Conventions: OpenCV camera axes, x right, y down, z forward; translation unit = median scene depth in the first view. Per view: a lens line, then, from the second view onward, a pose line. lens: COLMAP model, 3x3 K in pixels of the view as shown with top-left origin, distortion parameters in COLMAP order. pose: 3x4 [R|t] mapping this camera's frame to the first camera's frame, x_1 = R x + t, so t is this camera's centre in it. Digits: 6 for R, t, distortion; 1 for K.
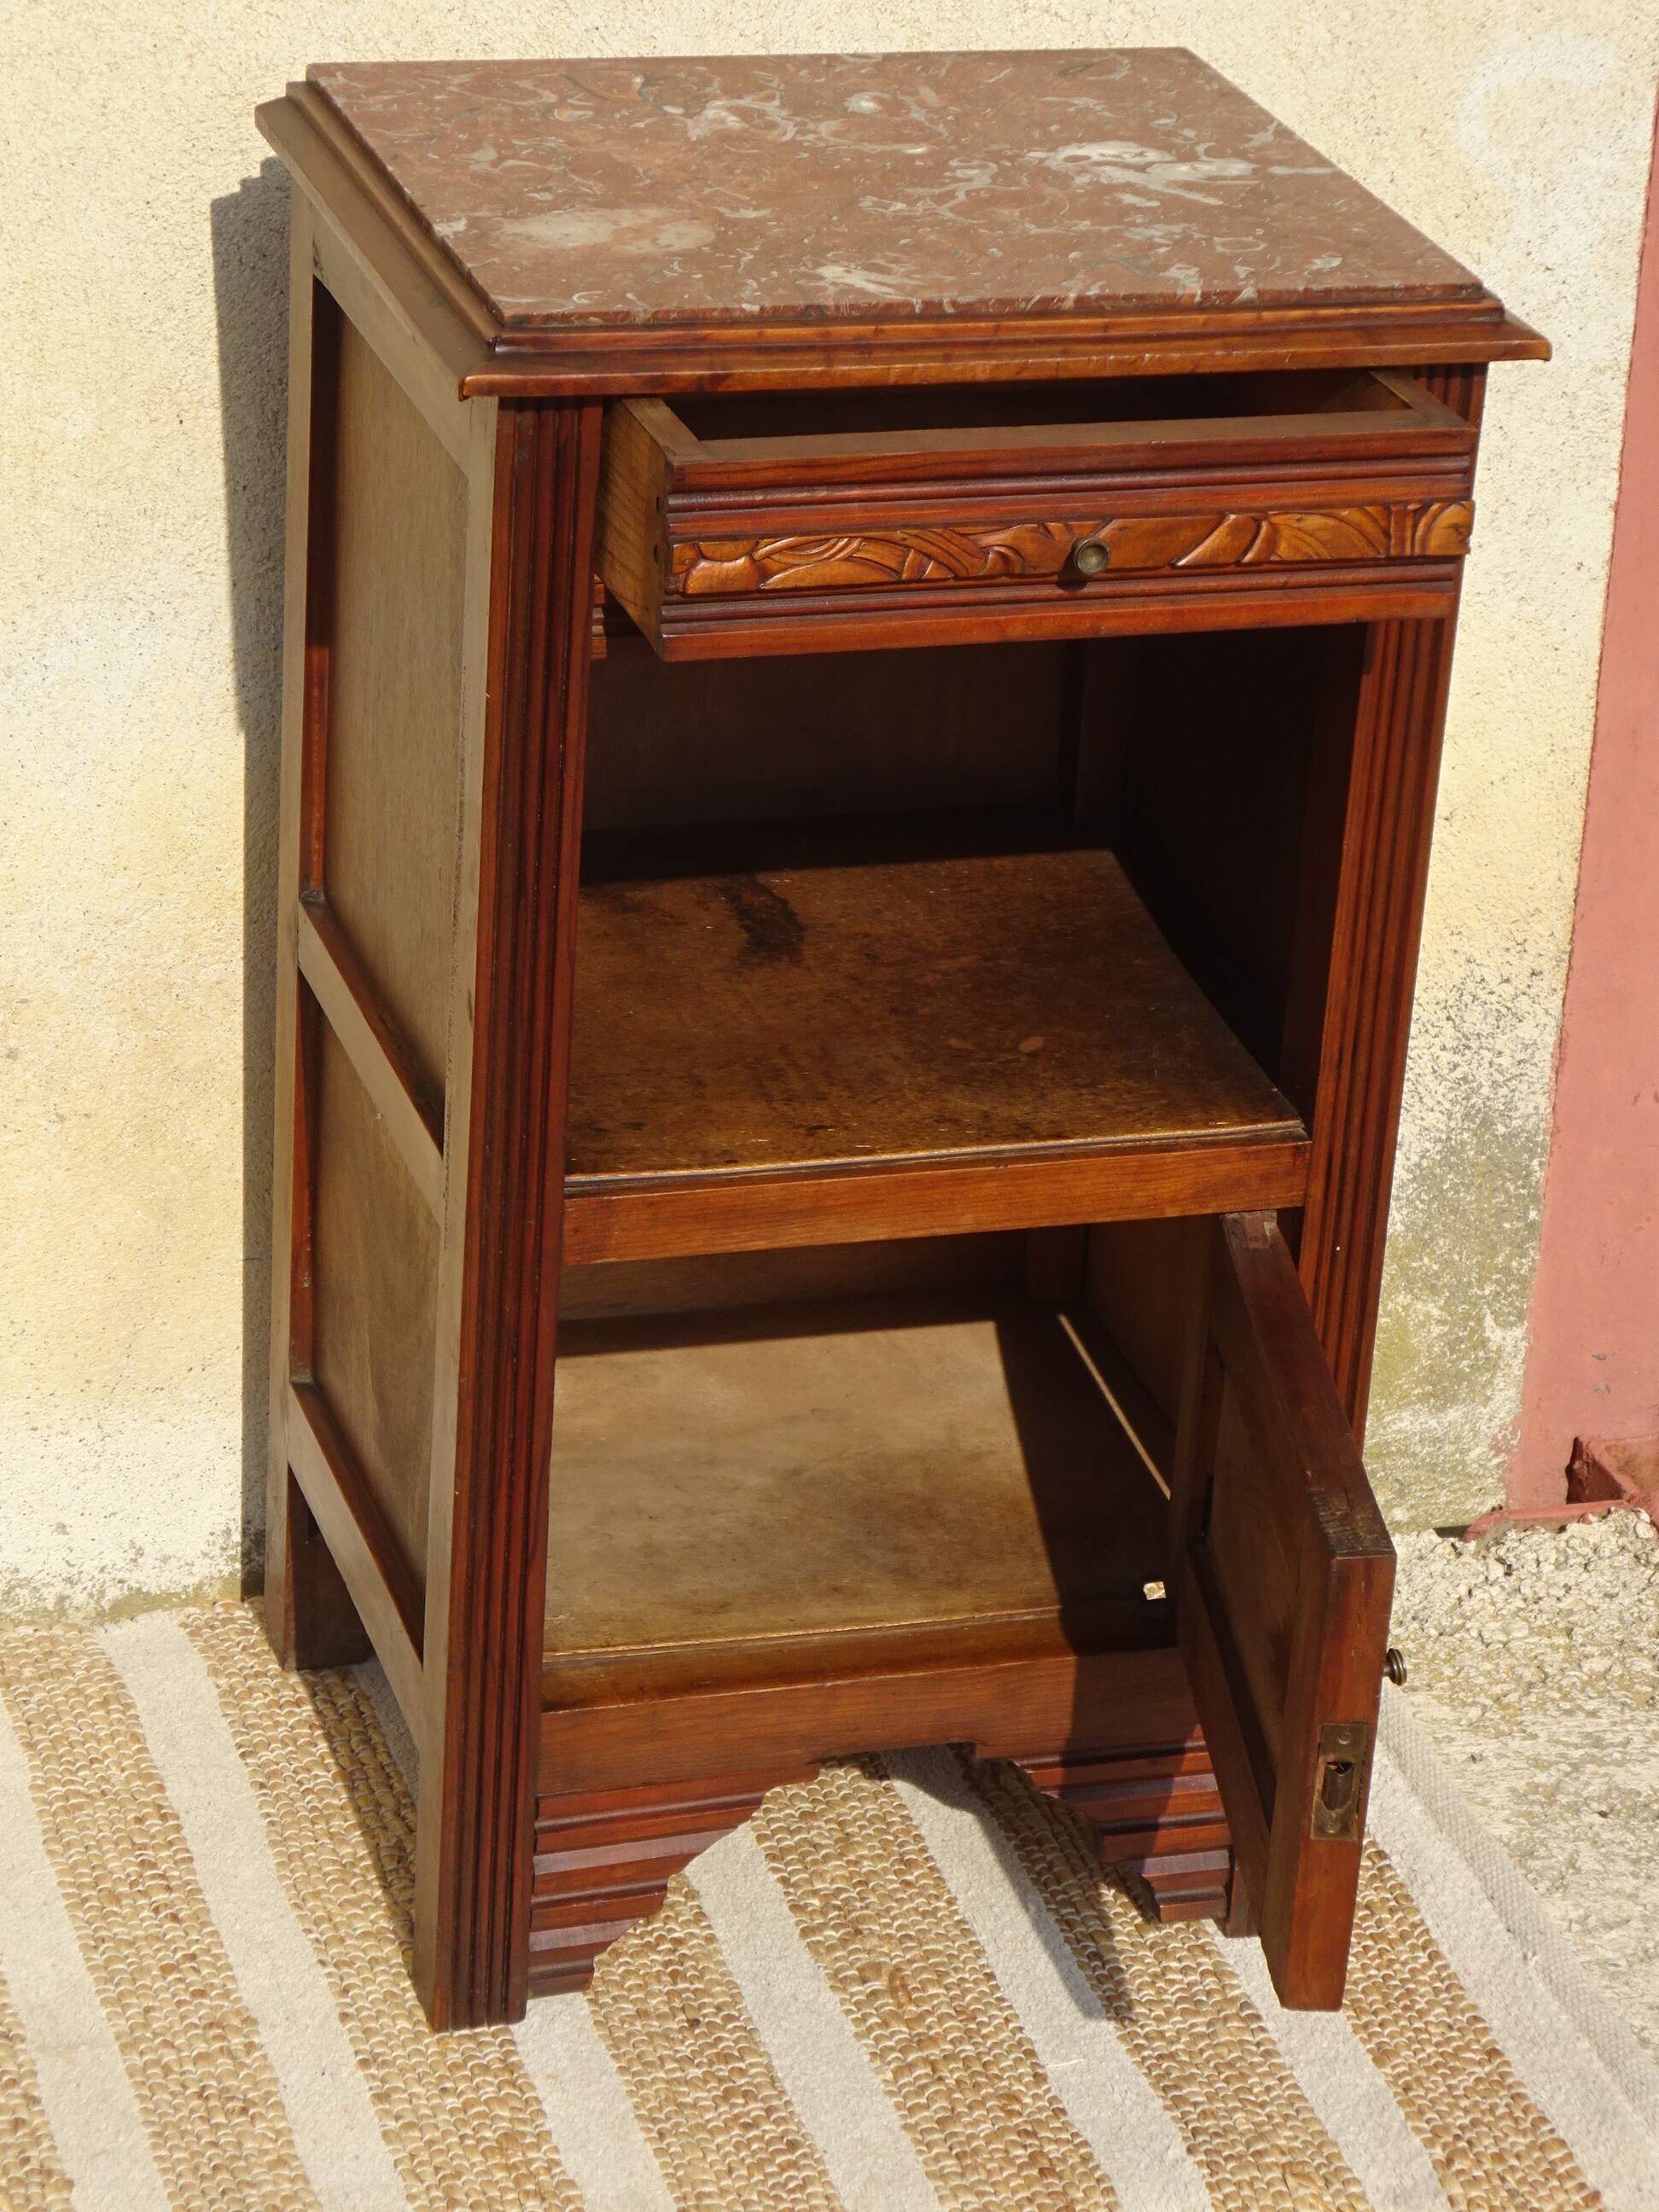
lens RADIAL K [[5652.5, 0, 748.3], [0, 5652.5, 1107.6], [0, 0, 1]] dist [0.006248, -0.082727]
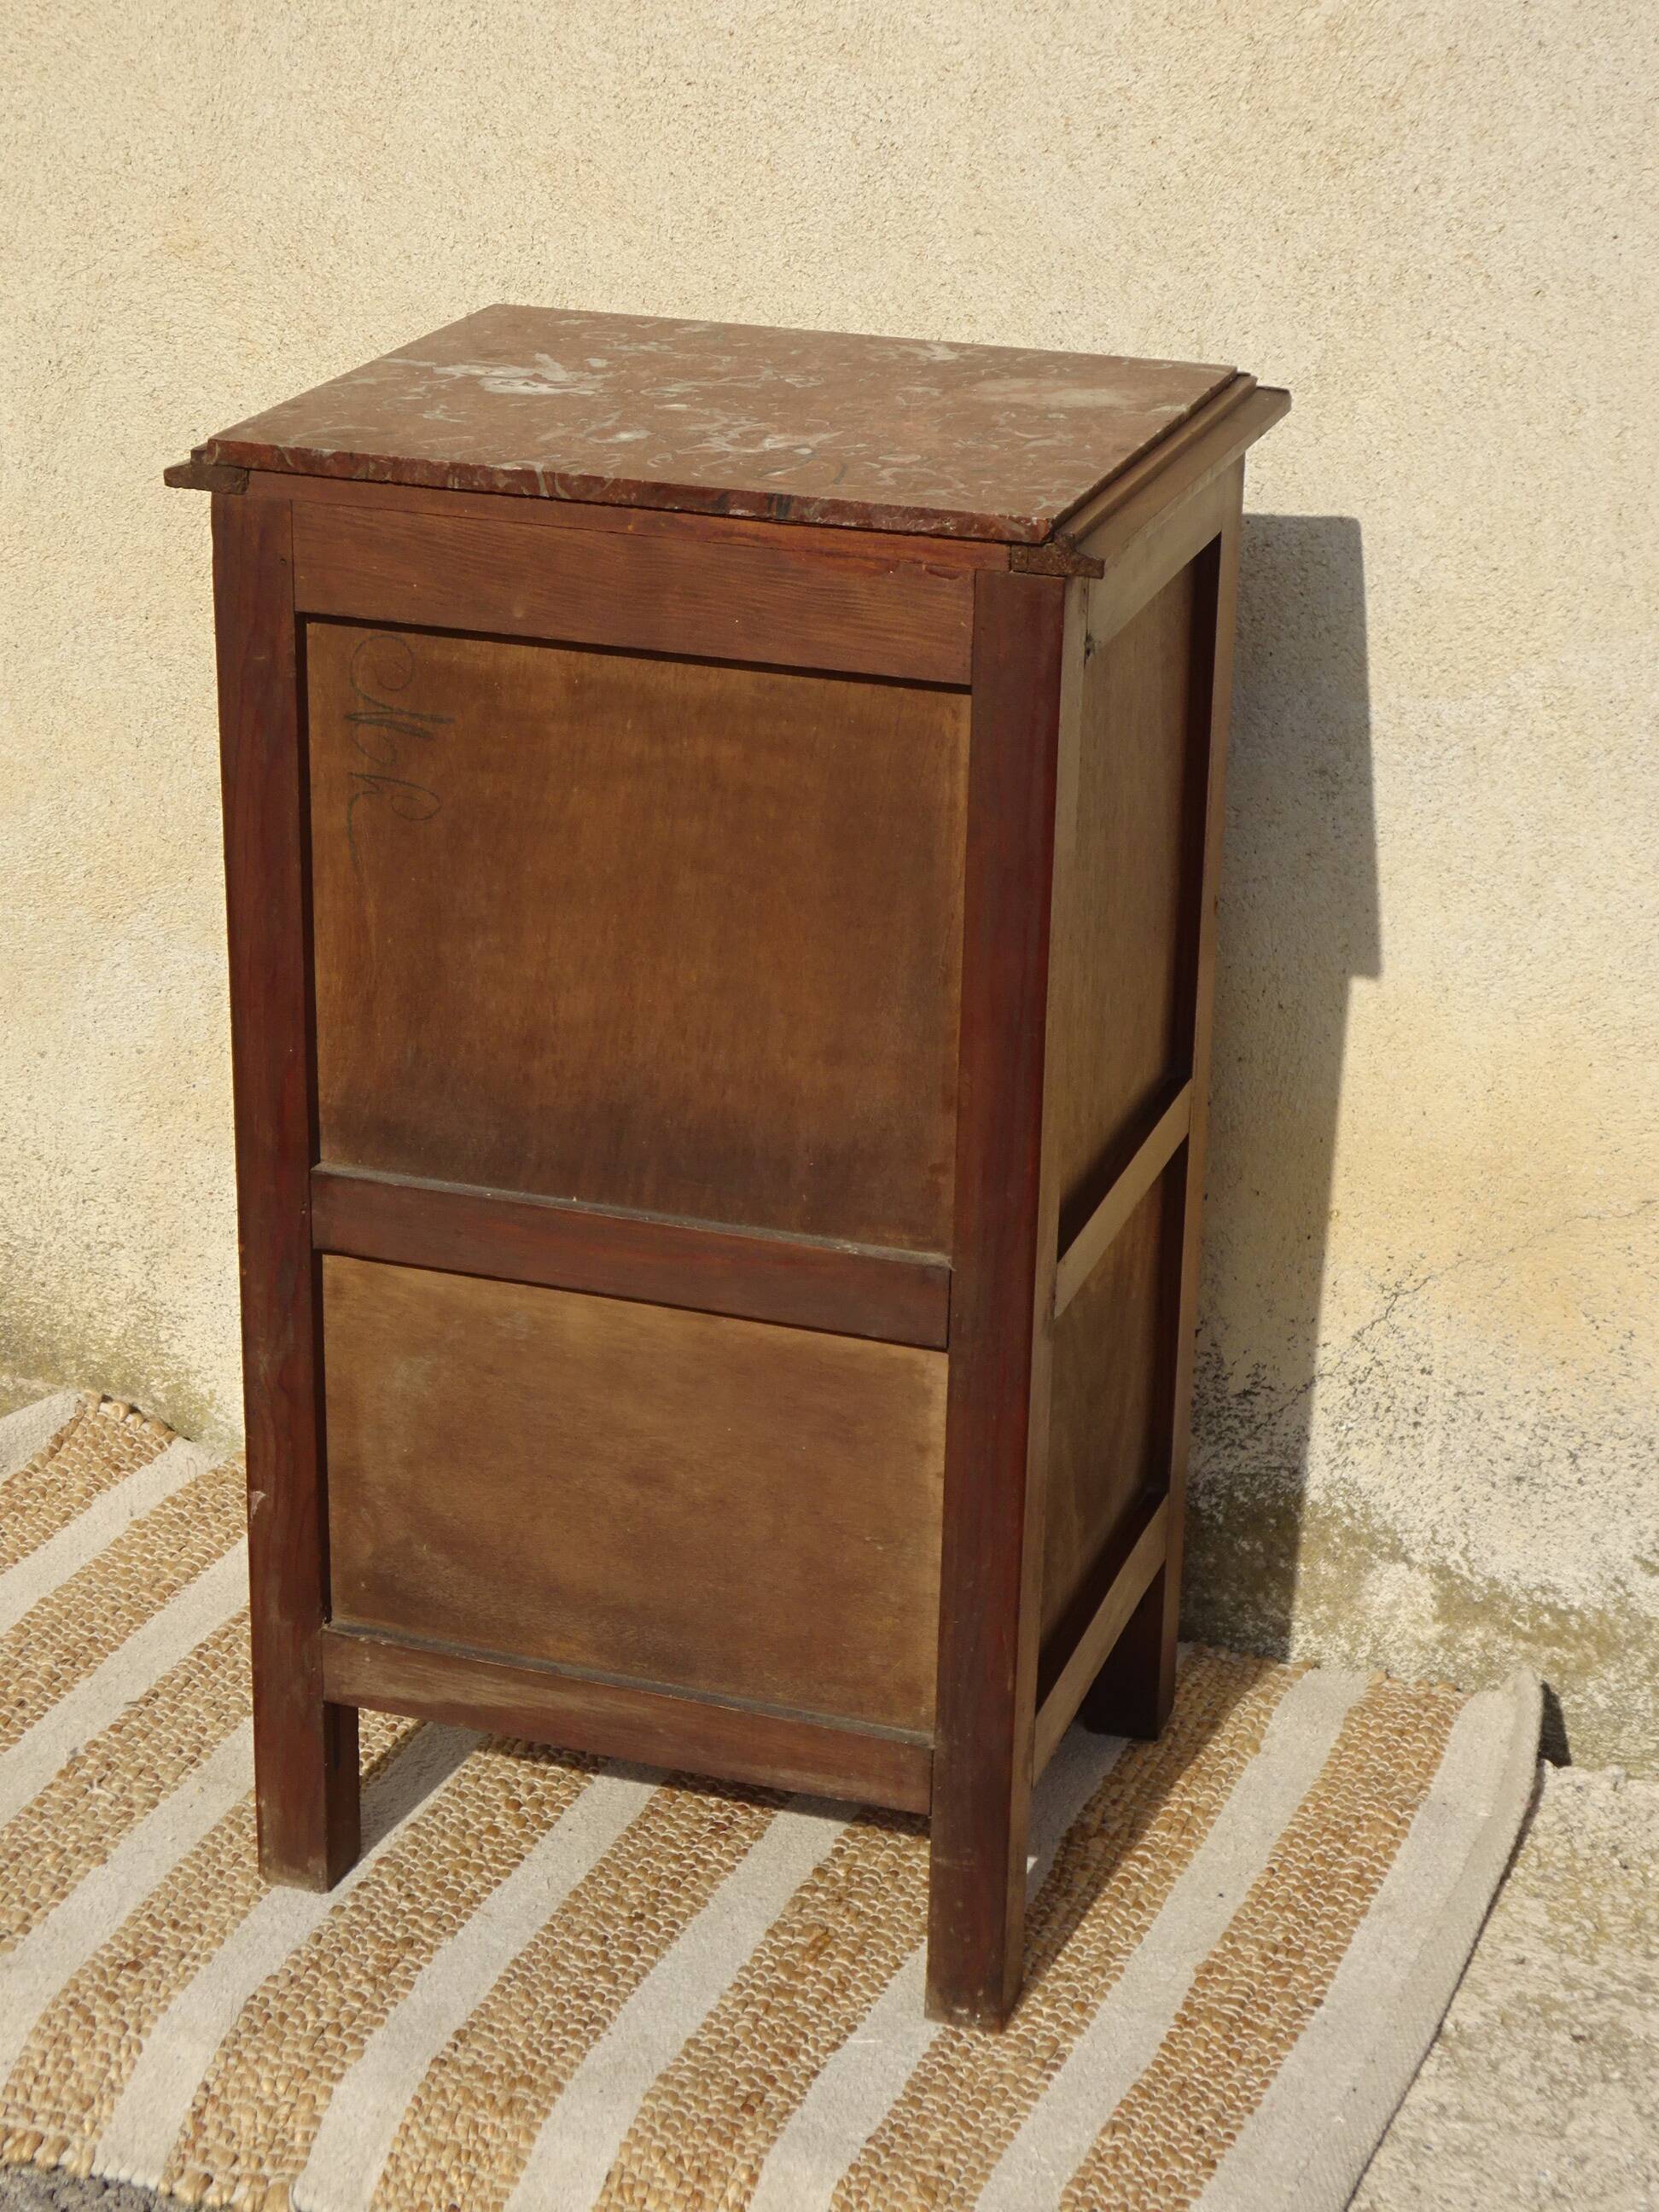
lens RADIAL K [[4221.9, 0, 828.2], [0, 4221.9, 1120.6], [0, 0, 1]] dist [-0.038579, 0.129481]
pose [[0.793536, 0.186673, -0.579184, 0.528018], [-0.235184, 0.971910, -0.008974, -0.003272], [0.561239, 0.143336, 0.815148, 0.282584]]
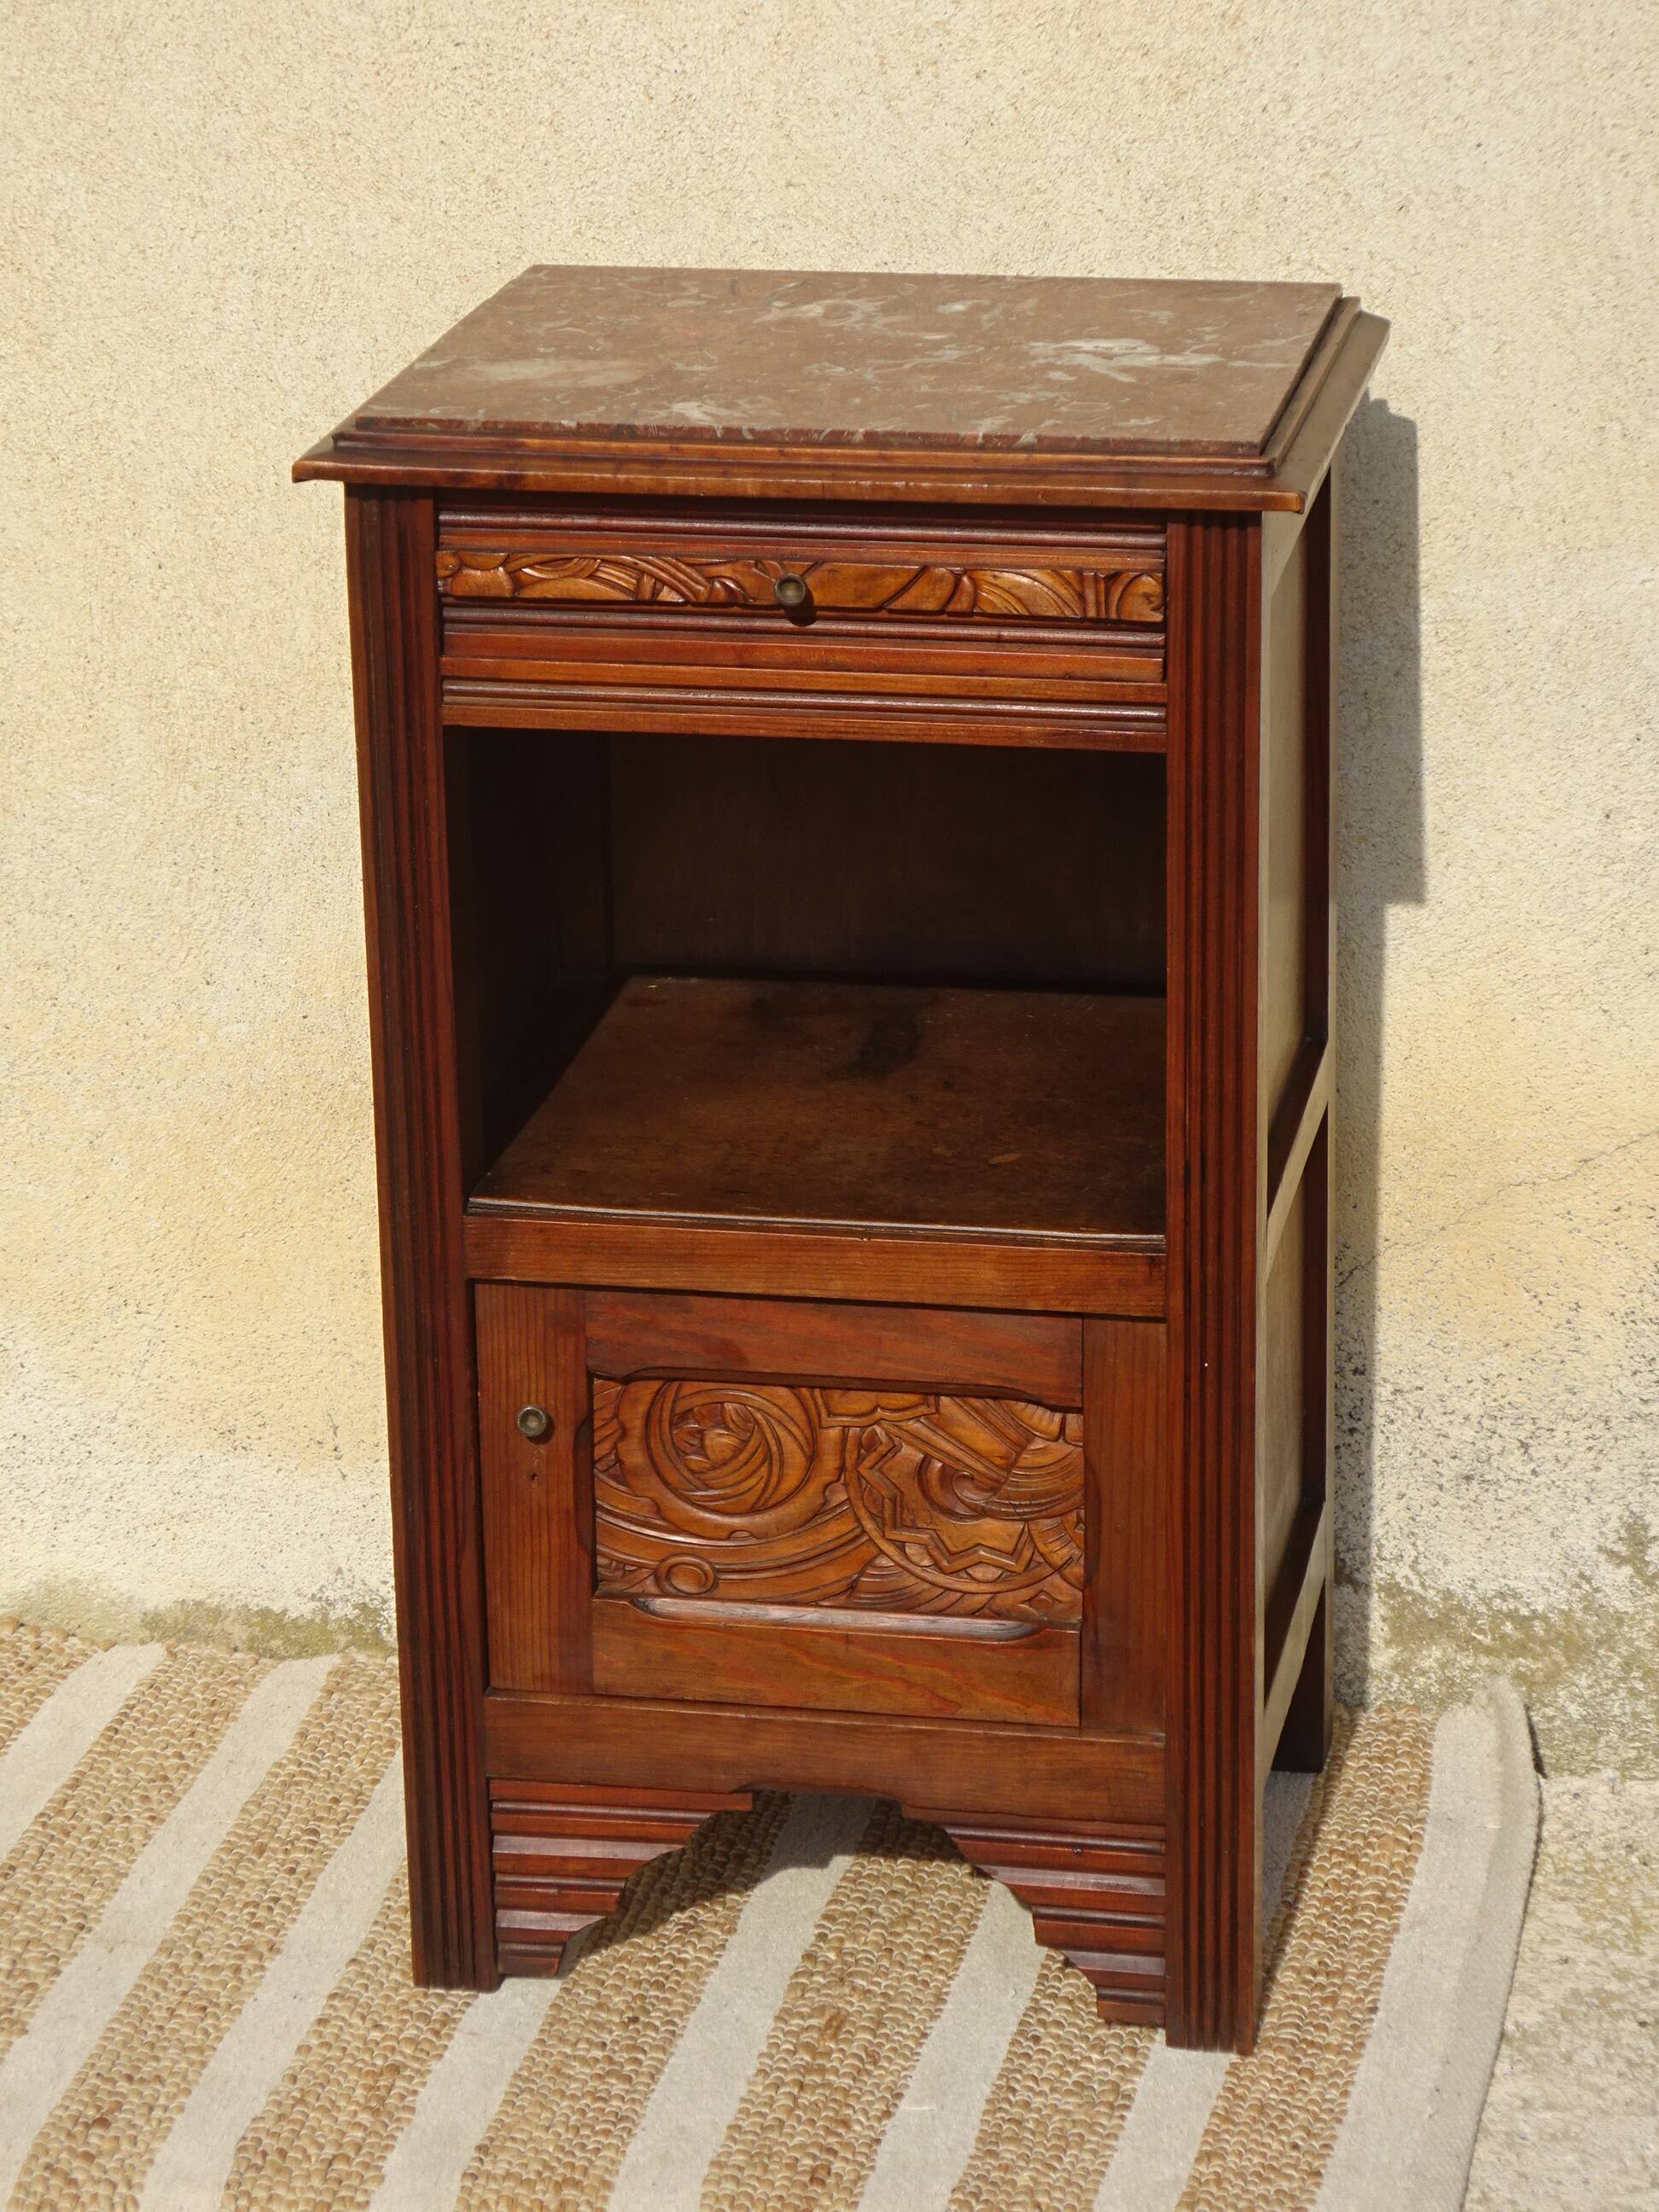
lens RADIAL K [[5706.9, 0, 829.5], [0, 5706.9, 1106.0], [0, 0, 1]] dist [0.046178, -0.916663]
pose [[0.886552, 0.082708, -0.455175, 0.534828], [-0.137020, 0.986688, -0.087588, 0.082069], [0.441872, 0.140020, 0.886083, 0.011224]]
